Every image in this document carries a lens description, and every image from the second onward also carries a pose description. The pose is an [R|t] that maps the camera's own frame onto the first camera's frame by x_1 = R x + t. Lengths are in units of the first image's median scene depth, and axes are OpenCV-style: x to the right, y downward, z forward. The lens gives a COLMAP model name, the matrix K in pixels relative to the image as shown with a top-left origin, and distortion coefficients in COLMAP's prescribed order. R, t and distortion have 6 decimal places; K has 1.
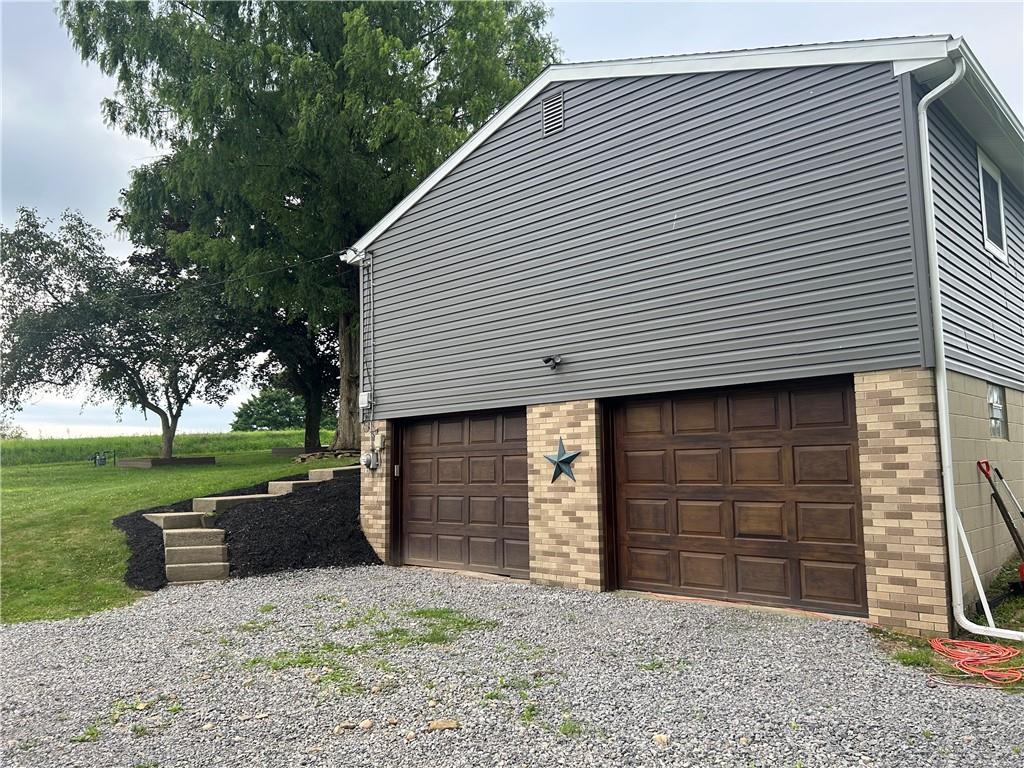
lens RADIAL K [[776.3, 0, 512.1], [0, 776.3, 382.2], [0, 0, 1]] dist [0.064901, -0.068477]
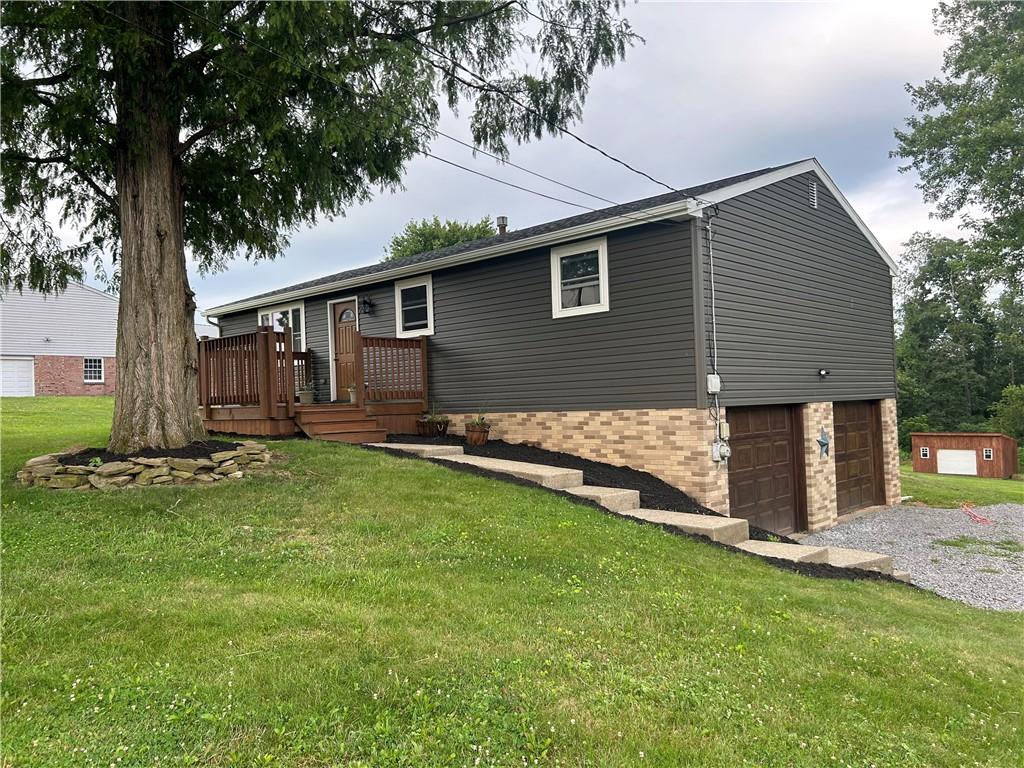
lens RADIAL K [[776.3, 0, 497.8], [0, 776.3, 396.1], [0, 0, 1]] dist [0.064901, -0.068477]
pose [[0.002191, 0.024117, 0.999707, -1.370641], [-0.085543, 0.996049, -0.023841, 0.099194], [-0.996332, -0.085466, 0.004245, 1.577186]]
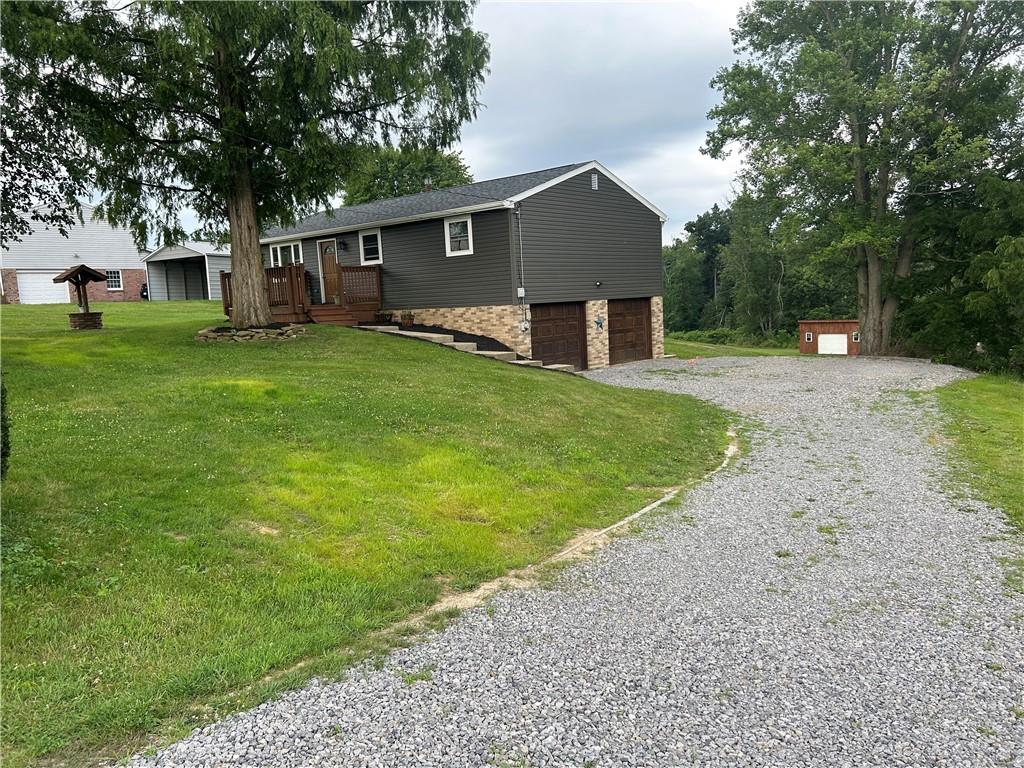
lens RADIAL K [[776.3, 0, 515.3], [0, 776.3, 400.3], [0, 0, 1]] dist [0.064901, -0.068477]
pose [[-0.060188, -0.110602, 0.992041, -2.534550], [-0.068366, 0.991965, 0.106446, 0.100462], [-0.995843, -0.061415, -0.067265, 1.422911]]
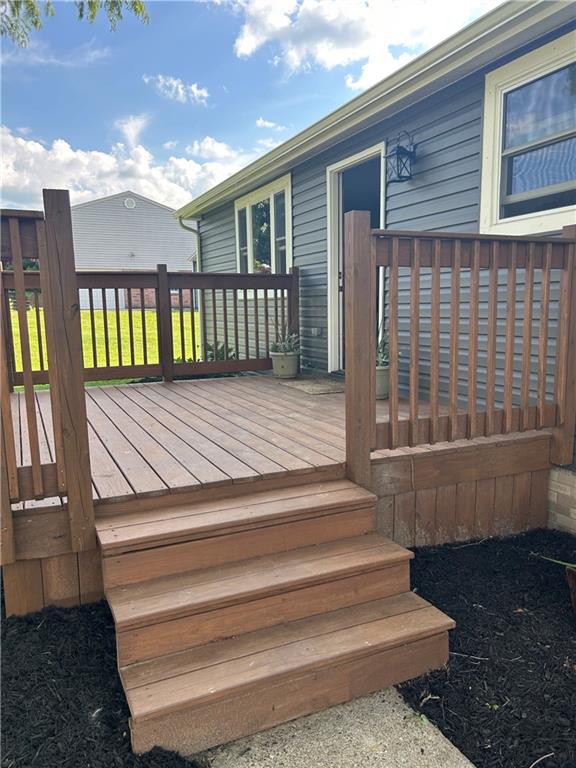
lens RADIAL K [[582.3, 0, 294.9], [0, 582.3, 388.0], [0, 0, 1]] dist [0.064901, -0.068477]
pose [[0.359094, -0.119140, 0.925666, -0.253727], [-0.100979, 0.981037, 0.165439, 0.011035], [-0.927822, -0.152881, 0.340254, 1.761685]]
